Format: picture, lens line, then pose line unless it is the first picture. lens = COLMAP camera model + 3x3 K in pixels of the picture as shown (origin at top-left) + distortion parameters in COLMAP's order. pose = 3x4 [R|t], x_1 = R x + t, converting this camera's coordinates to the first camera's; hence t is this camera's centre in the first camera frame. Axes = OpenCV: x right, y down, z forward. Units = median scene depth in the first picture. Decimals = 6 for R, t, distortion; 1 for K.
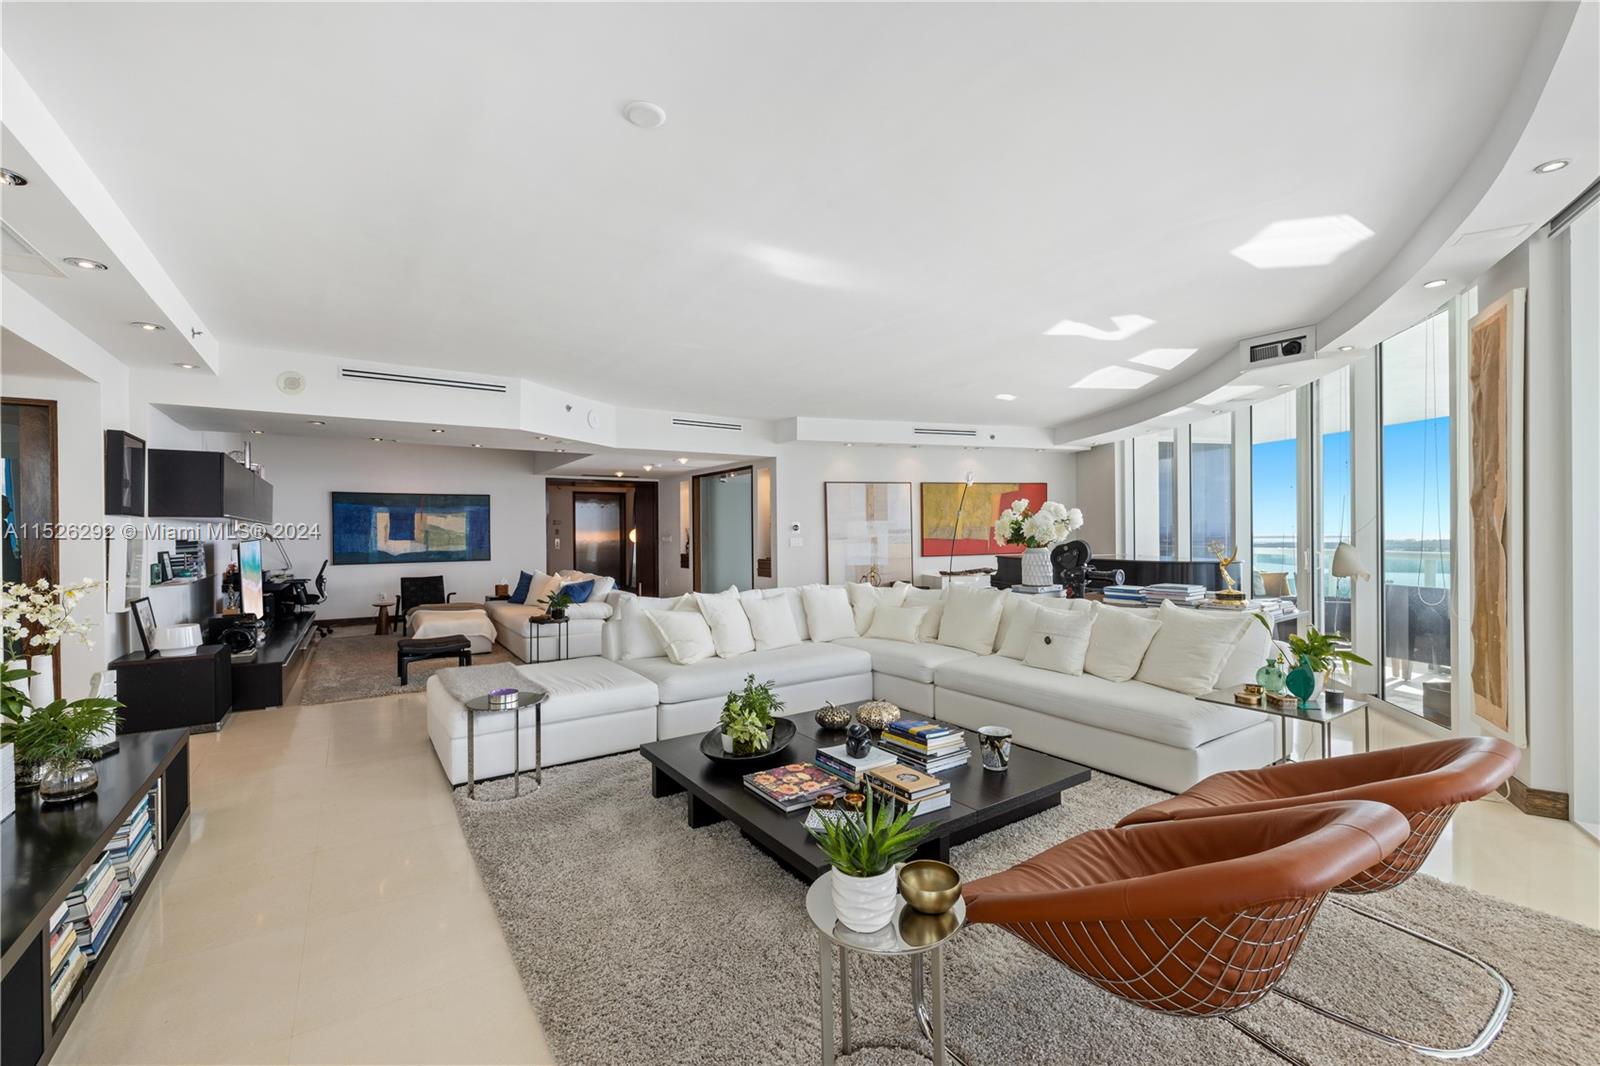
lens RADIAL K [[667.4, 0, 797.0], [0, 667.4, 529.1], [0, 0, 1]] dist [-0.000585, 0.000255]
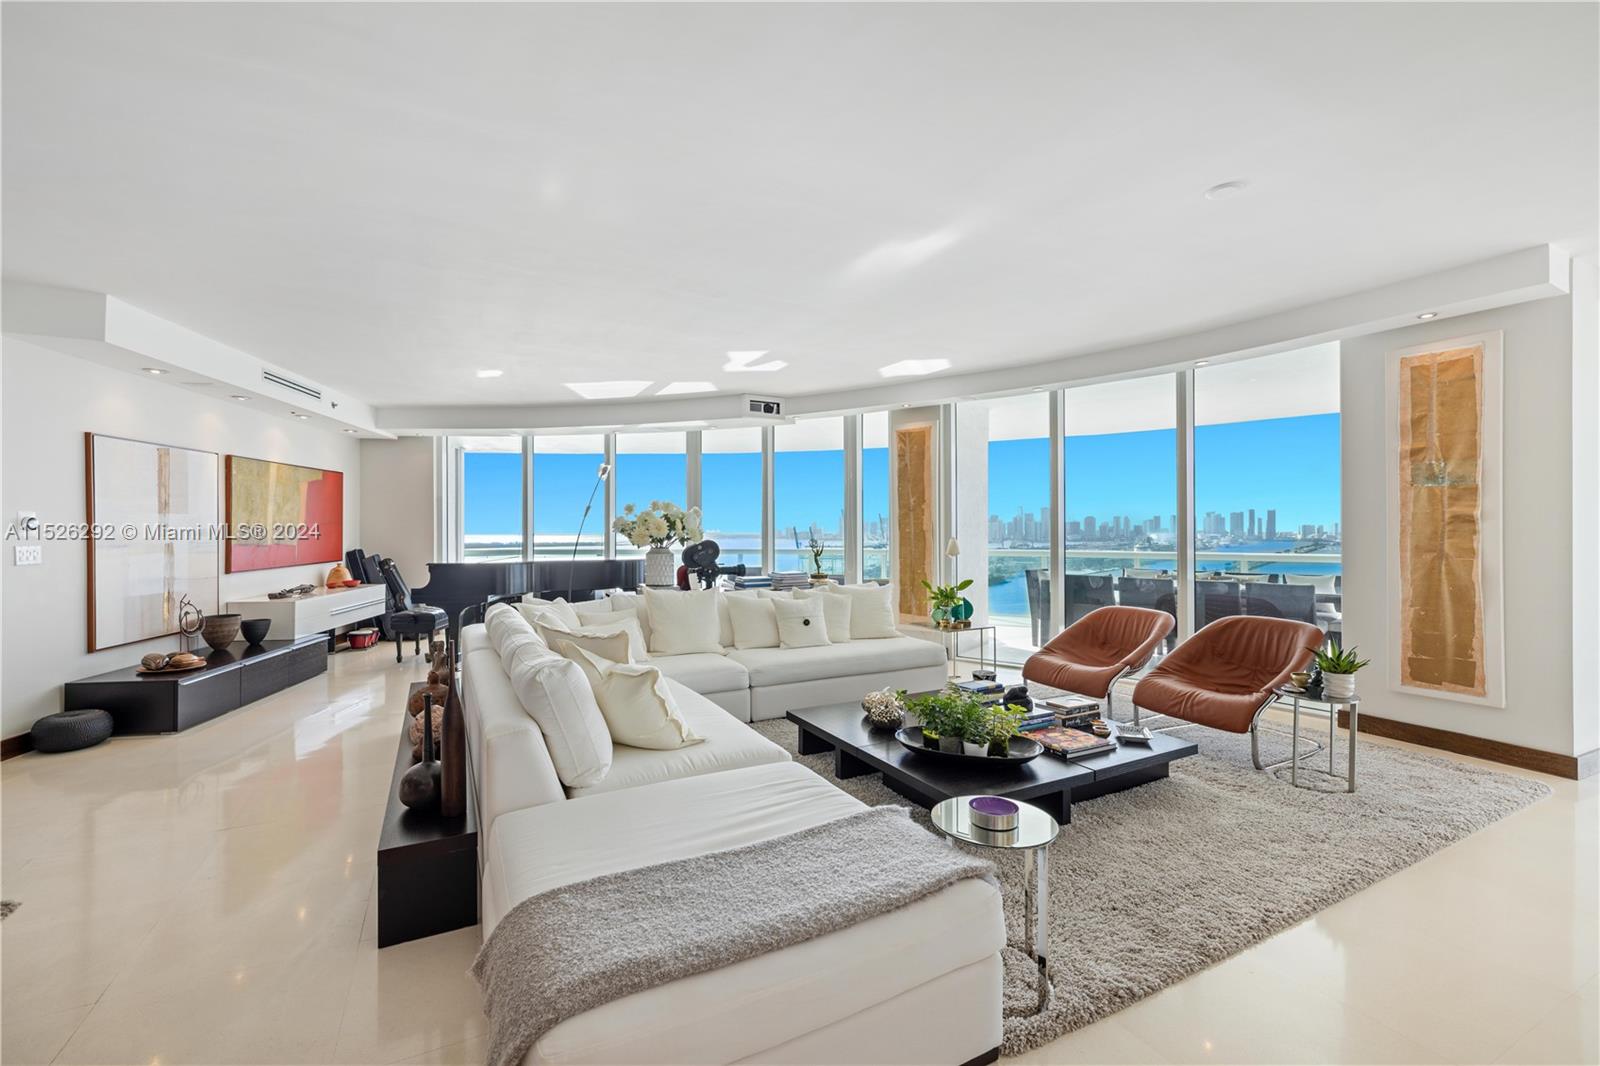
lens RADIAL K [[670.4, 0, 796.1], [0, 670.4, 526.6], [0, 0, 1]] dist [0.000777, -0.000068]
pose [[0.110327, 0.006893, 0.993871, -0.441751], [-0.001403, 0.999976, -0.006780, 0.000995], [-0.993894, -0.000647, 0.110334, 0.470192]]
